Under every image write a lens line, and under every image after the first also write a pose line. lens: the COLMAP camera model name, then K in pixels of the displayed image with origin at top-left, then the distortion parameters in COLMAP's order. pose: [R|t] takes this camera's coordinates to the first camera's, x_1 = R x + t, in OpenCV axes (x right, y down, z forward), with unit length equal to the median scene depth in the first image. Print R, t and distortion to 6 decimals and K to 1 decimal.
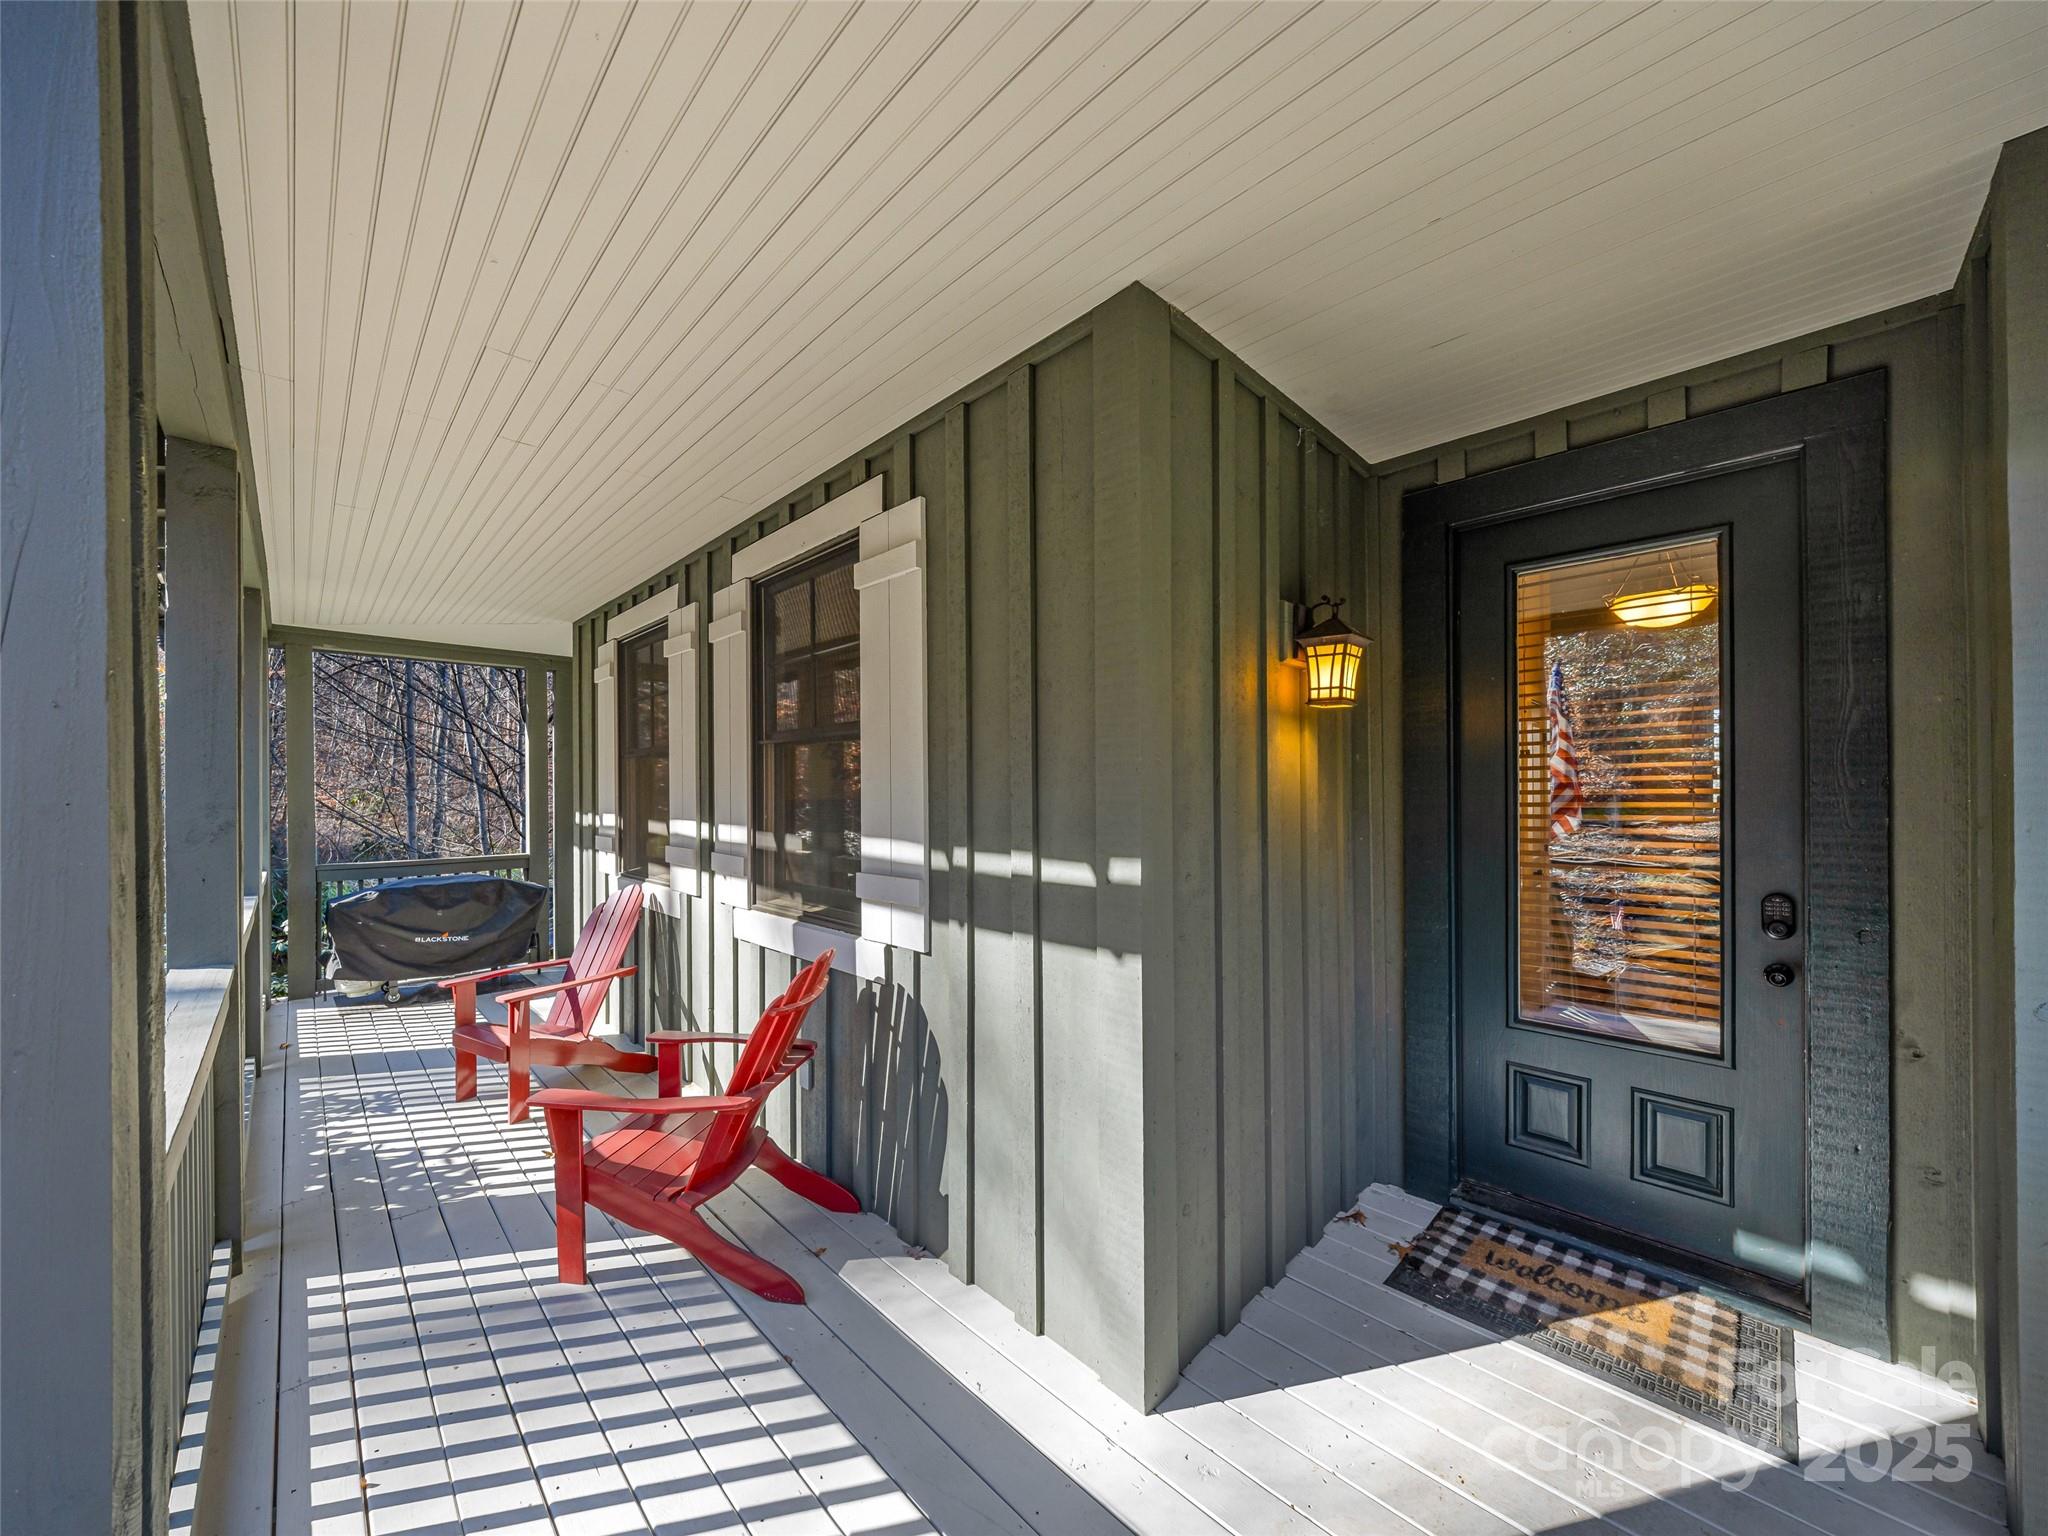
lens RADIAL K [[753.0, 0, 1014.6], [0, 753.0, 781.1], [0, 0, 1]] dist [-0.003474, -0.000016]
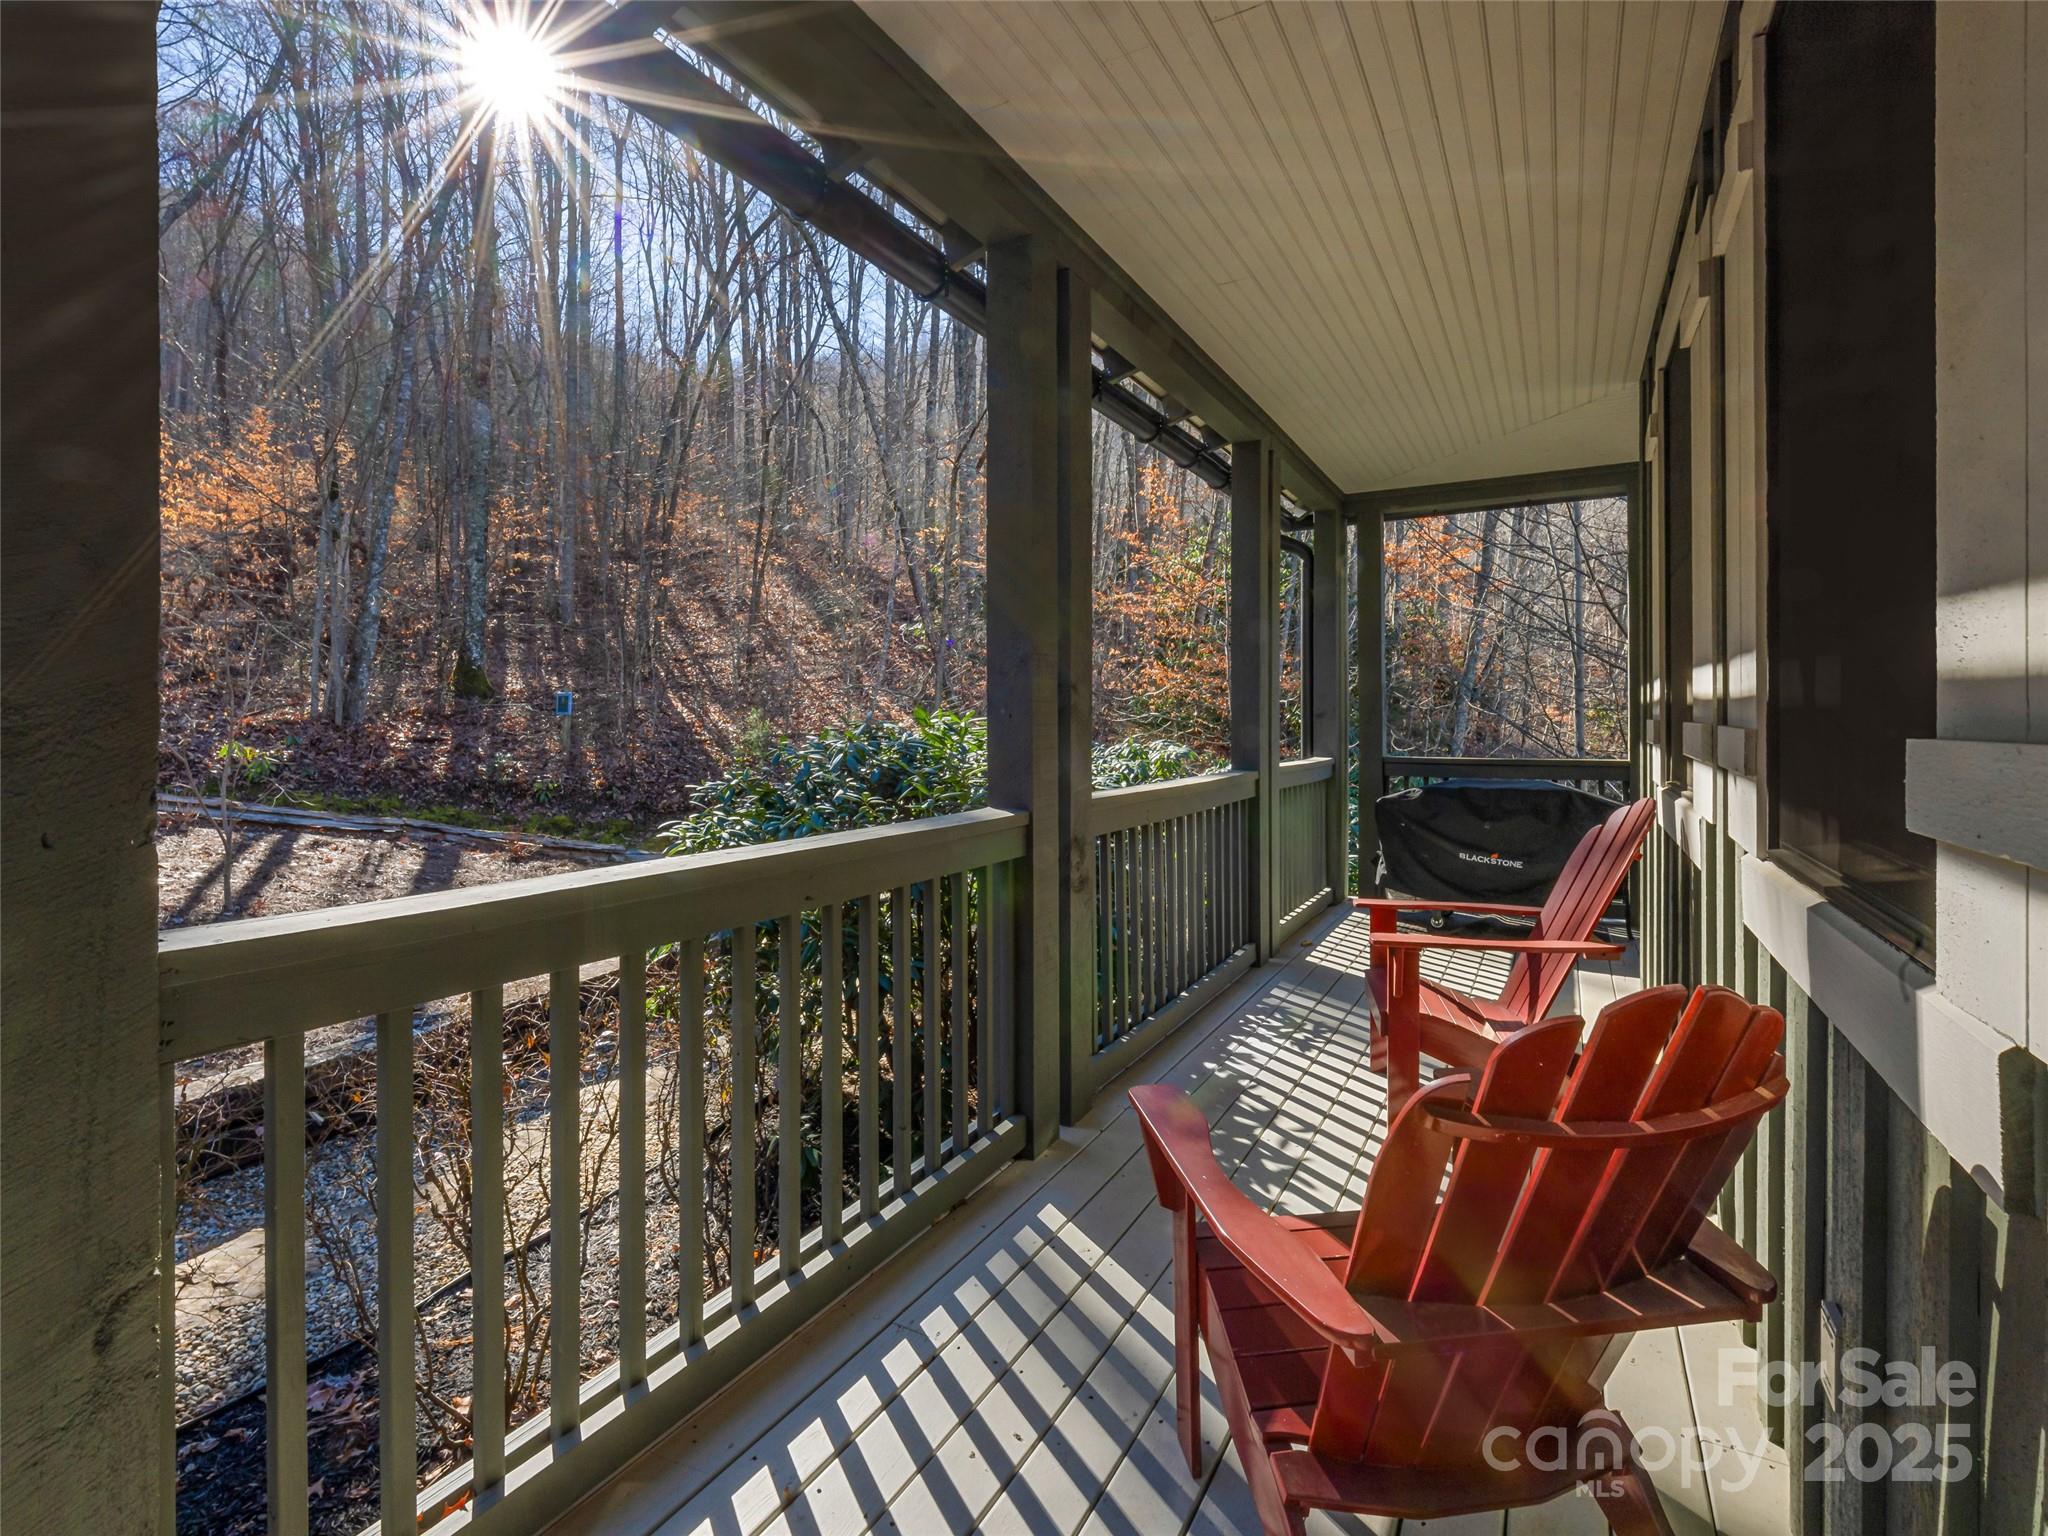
lens RADIAL K [[926.0, 0, 1029.4], [0, 926.0, 719.9], [0, 0, 1]] dist [0.005433, -0.001384]
pose [[0.277686, 0.007121, -0.960645, 0.013321], [0.012914, 0.999854, 0.011145, 0.087478], [0.960585, -0.015501, 0.277554, 0.495612]]
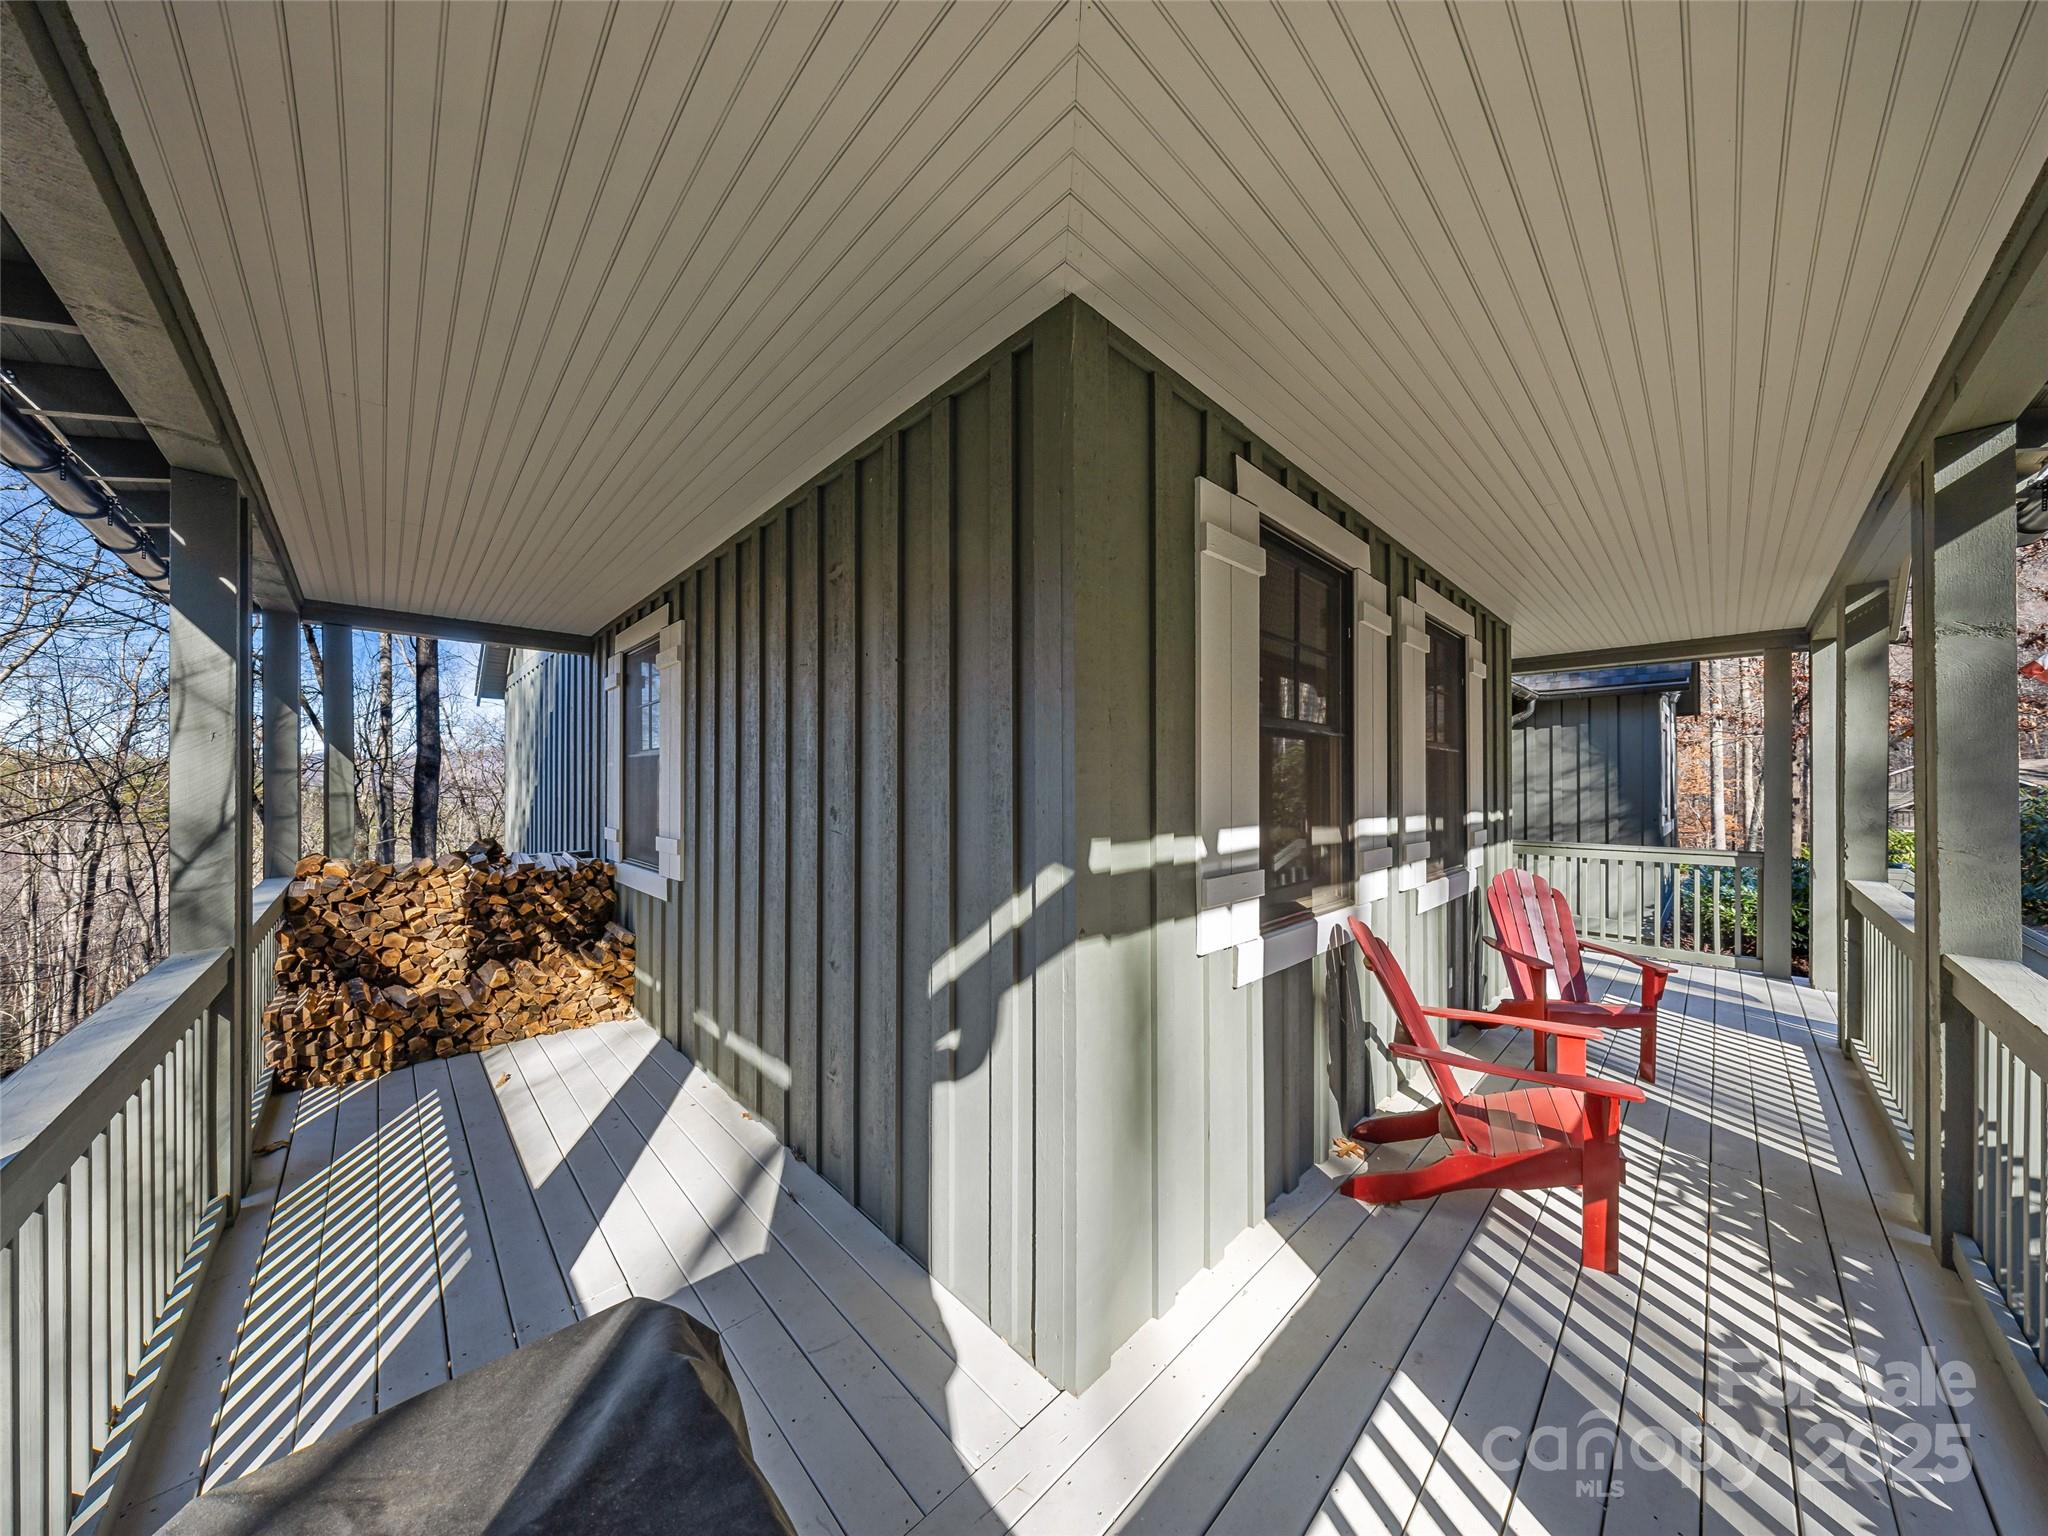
lens RADIAL K [[669.3, 0, 1039.4], [0, 669.3, 787.0], [0, 0, 1]] dist [-0.002413, 0.000025]
pose [[-0.011213, 0.009499, 0.999892, -1.434723], [-0.005994, 0.999936, -0.009567, 0.029341], [-0.999919, -0.006101, -0.011155, 1.648637]]
